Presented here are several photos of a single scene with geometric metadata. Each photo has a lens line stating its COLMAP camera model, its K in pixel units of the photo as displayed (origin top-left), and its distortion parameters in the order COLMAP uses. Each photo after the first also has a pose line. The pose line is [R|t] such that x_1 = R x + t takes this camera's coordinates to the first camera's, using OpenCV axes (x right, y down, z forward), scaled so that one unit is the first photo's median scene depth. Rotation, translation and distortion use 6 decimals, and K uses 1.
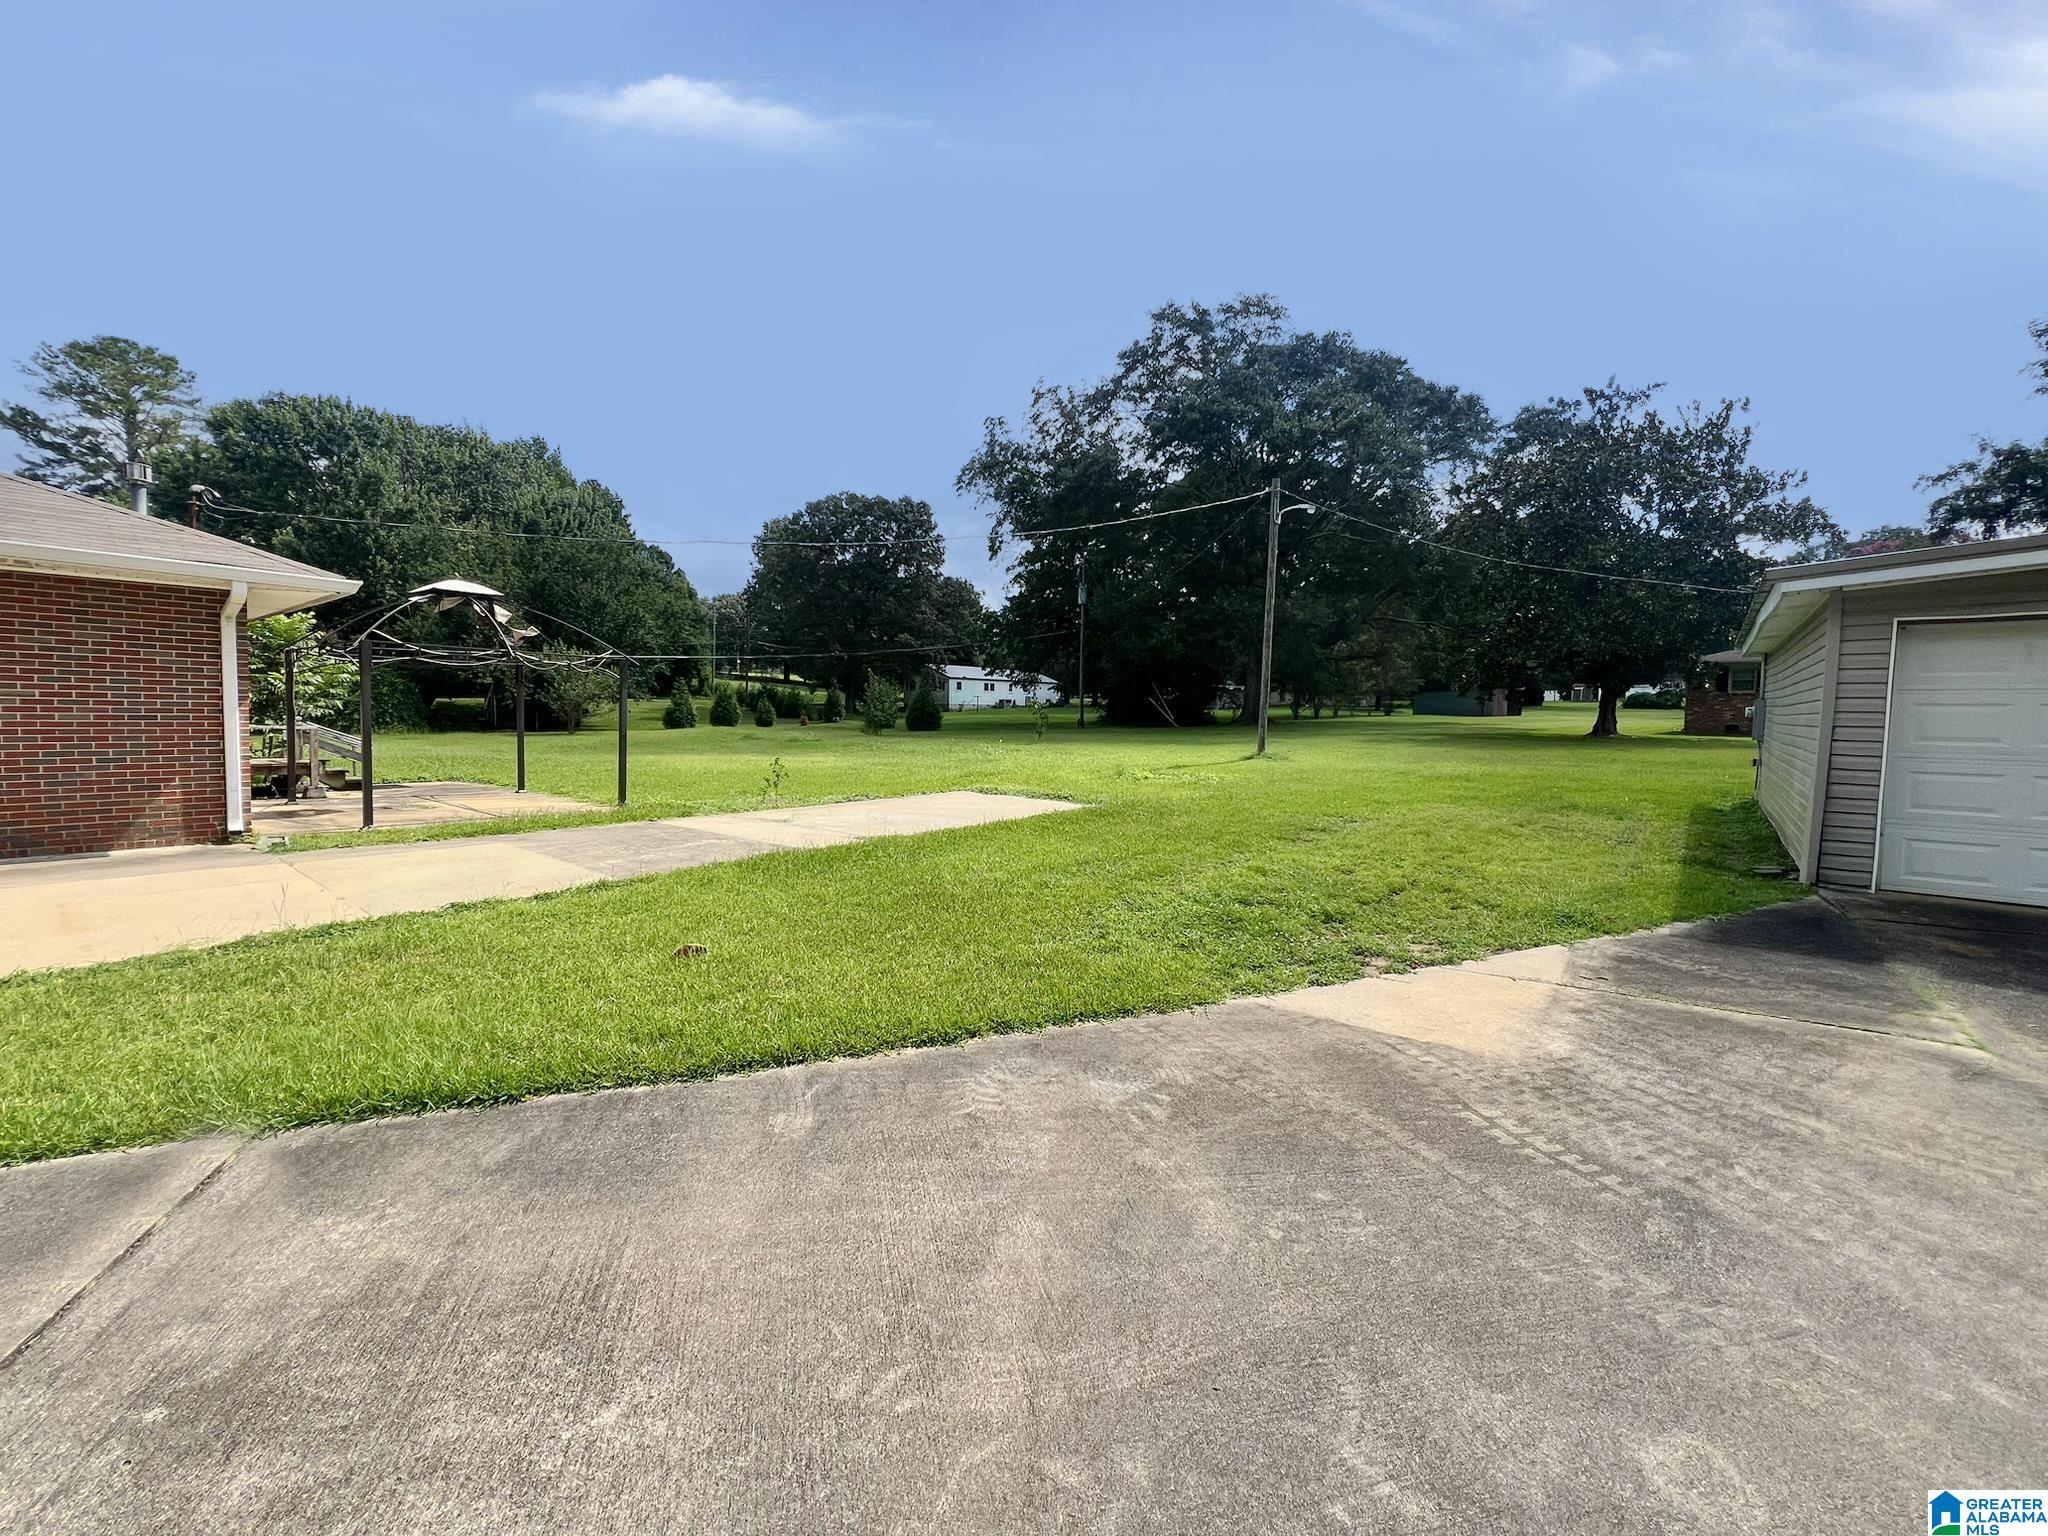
lens RADIAL K [[820.5, 0, 1017.9], [0, 820.5, 760.3], [0, 0, 1]] dist [-0.001611, -0.000191]
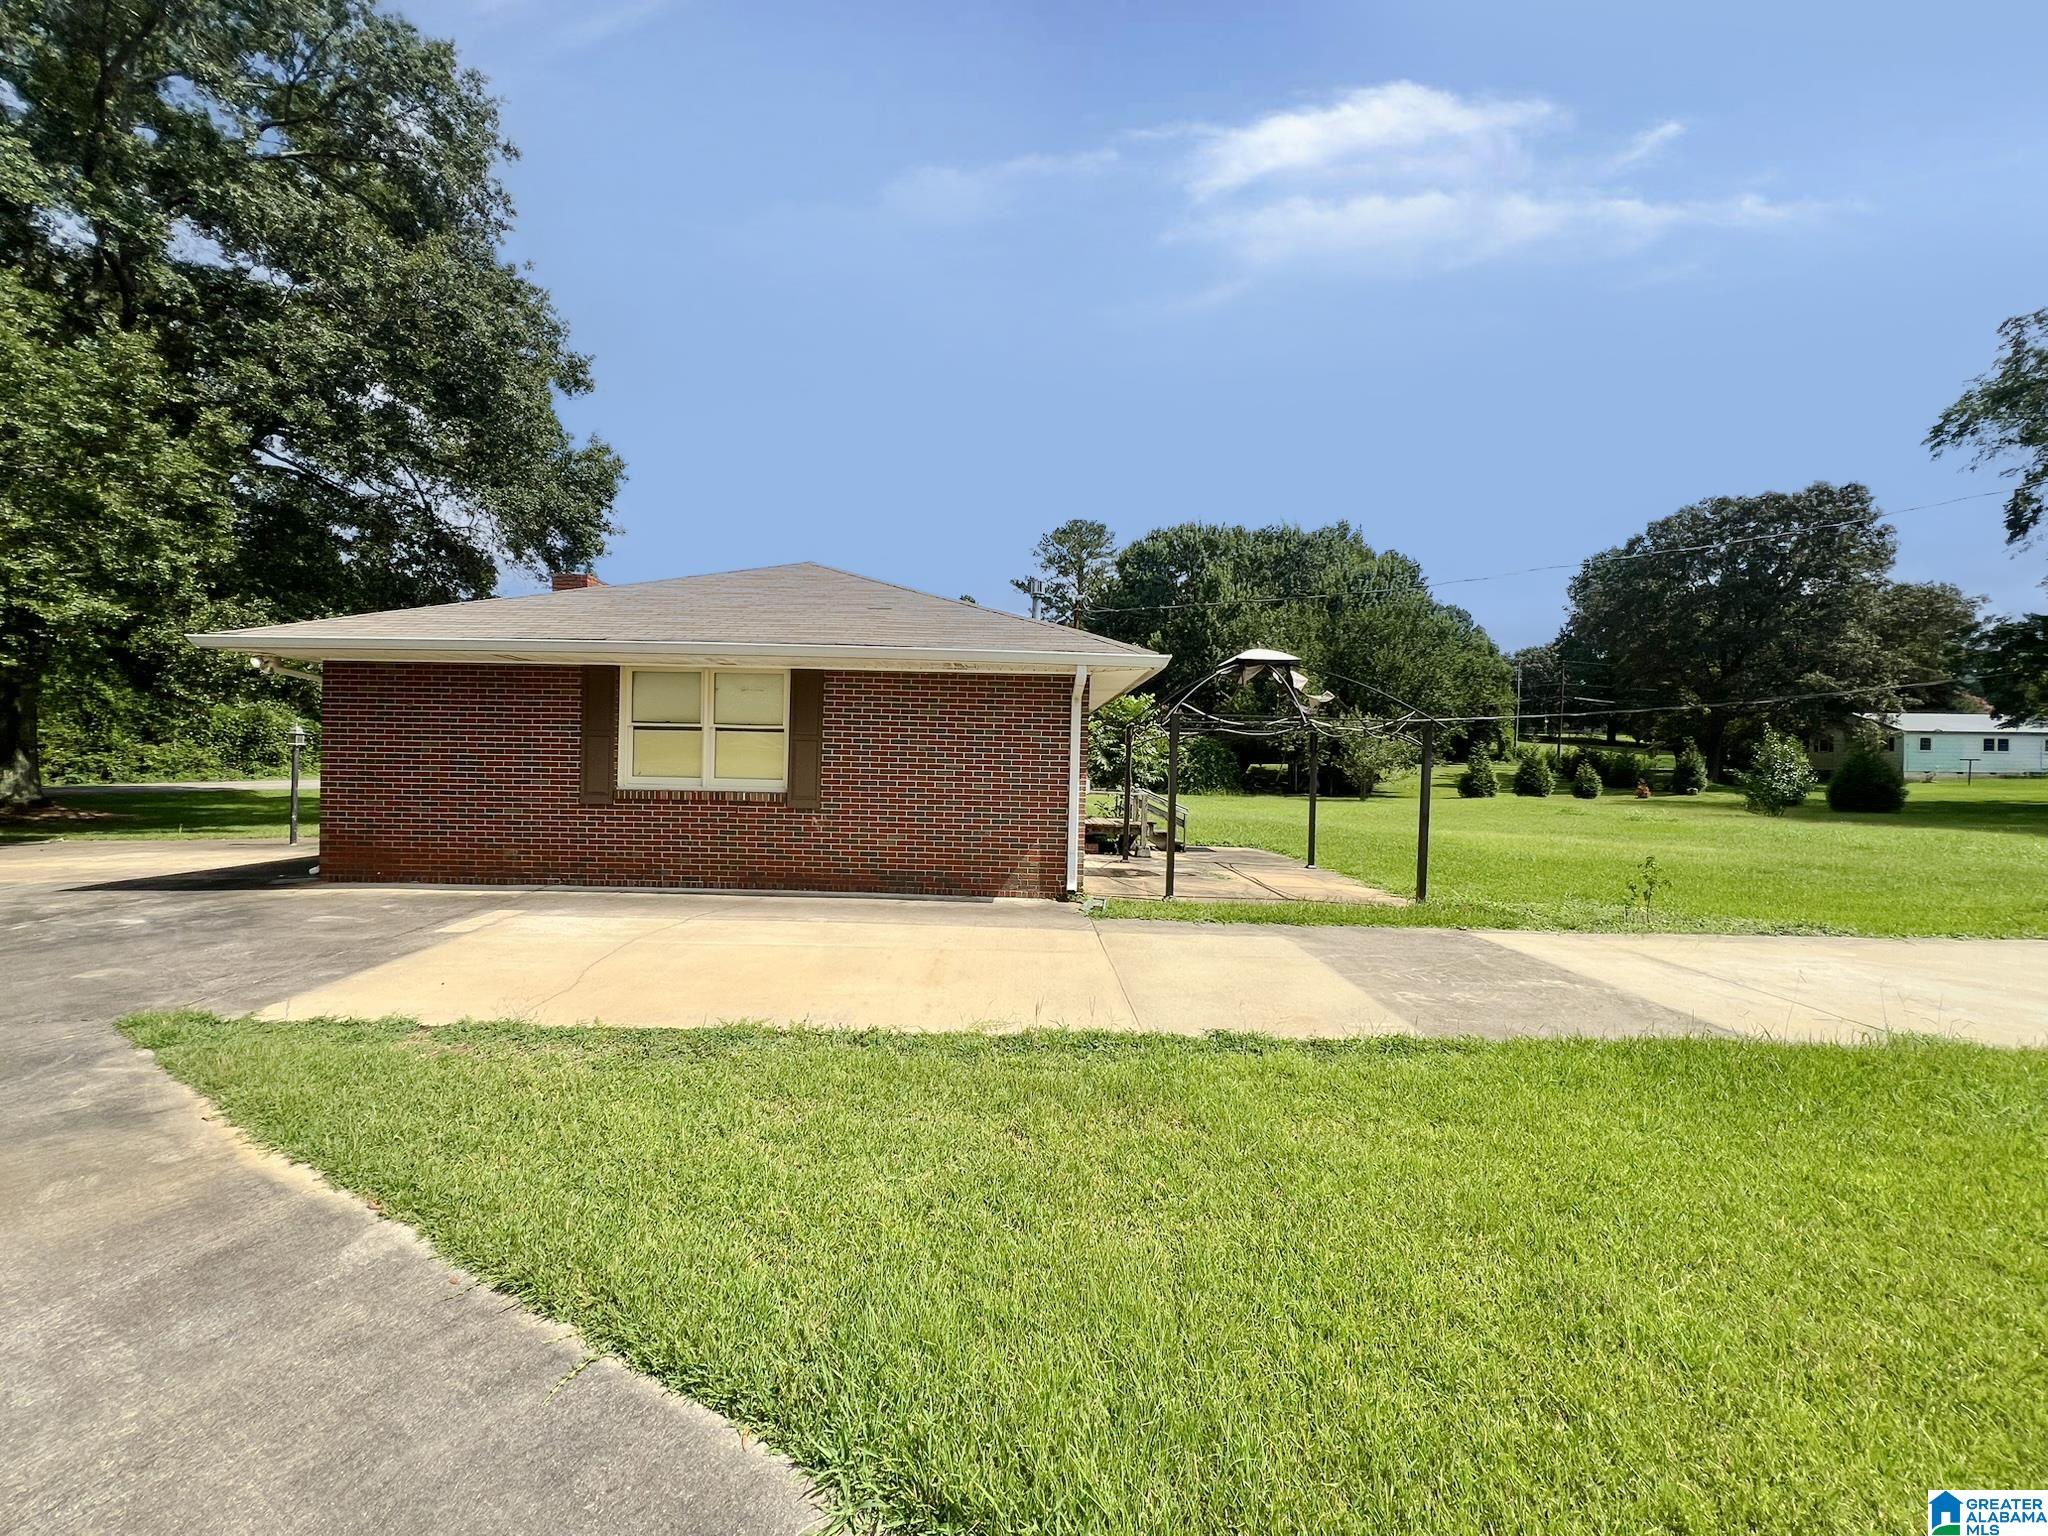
lens RADIAL K [[820.5, 0, 1017.9], [0, 820.5, 760.3], [0, 0, 1]] dist [-0.001611, -0.000191]
pose [[0.624300, -0.005440, -0.781166, -0.020866], [-0.056090, 0.997083, -0.051771, -0.004201], [0.779168, 0.076136, 0.622173, 0.037413]]
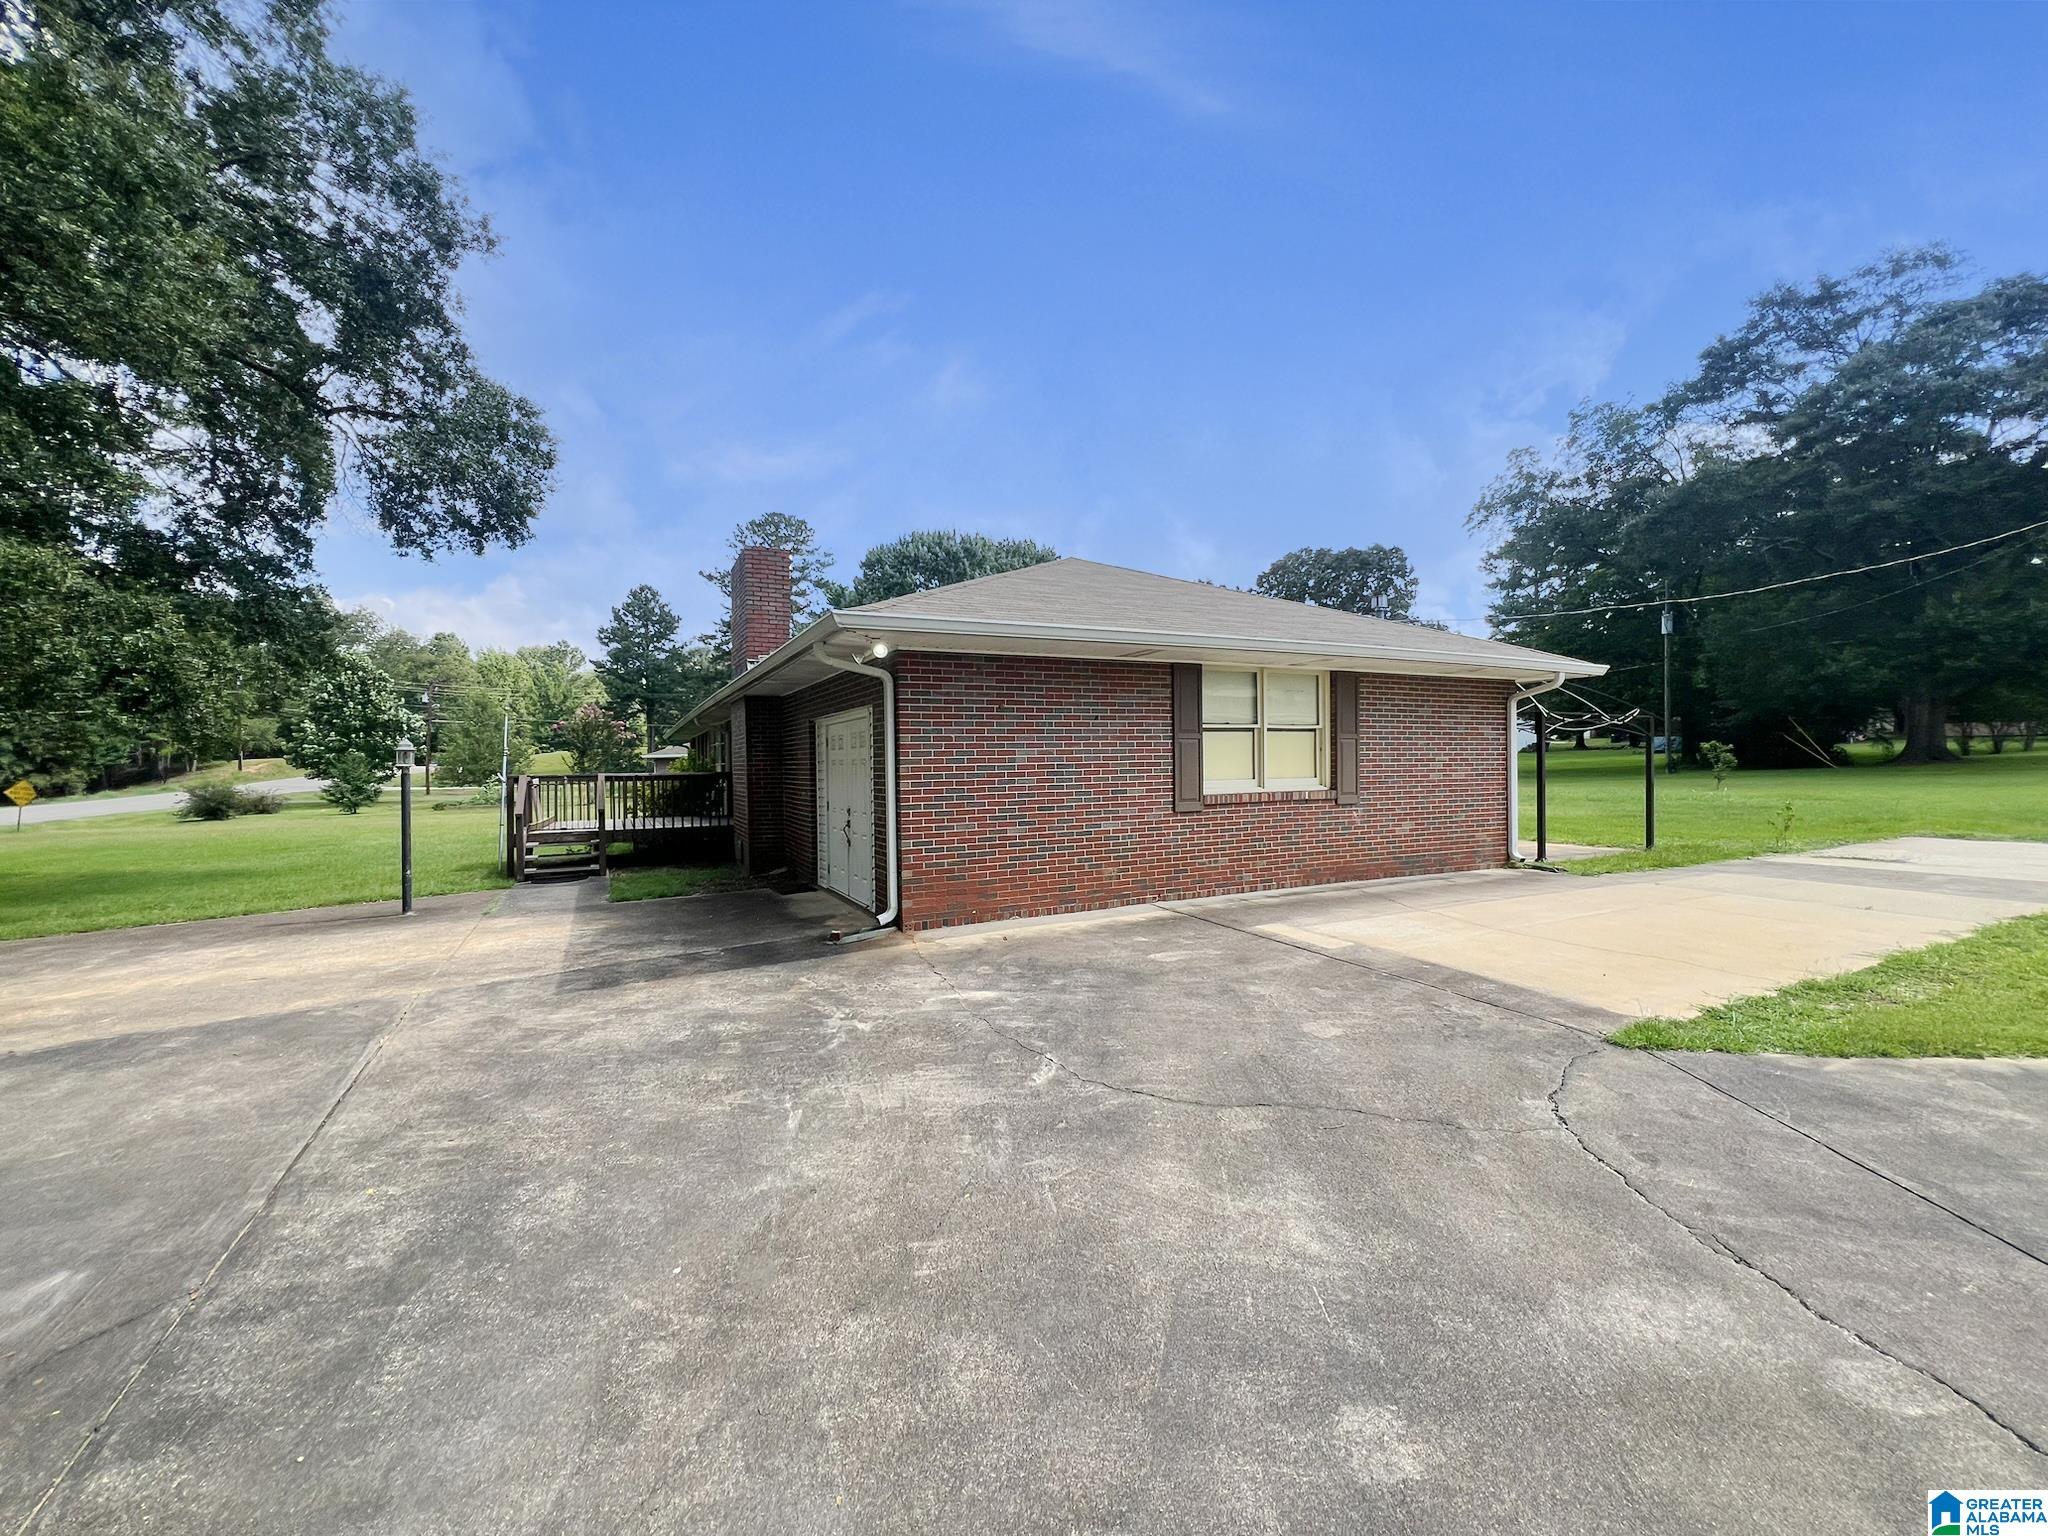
lens RADIAL K [[820.5, 0, 1017.9], [0, 820.5, 760.3], [0, 0, 1]] dist [-0.001611, -0.000191]
pose [[0.910271, -0.034146, -0.412603, -0.181261], [0.007586, 0.997801, -0.065839, 0.001614], [0.413944, 0.056801, 0.908528, -0.090209]]
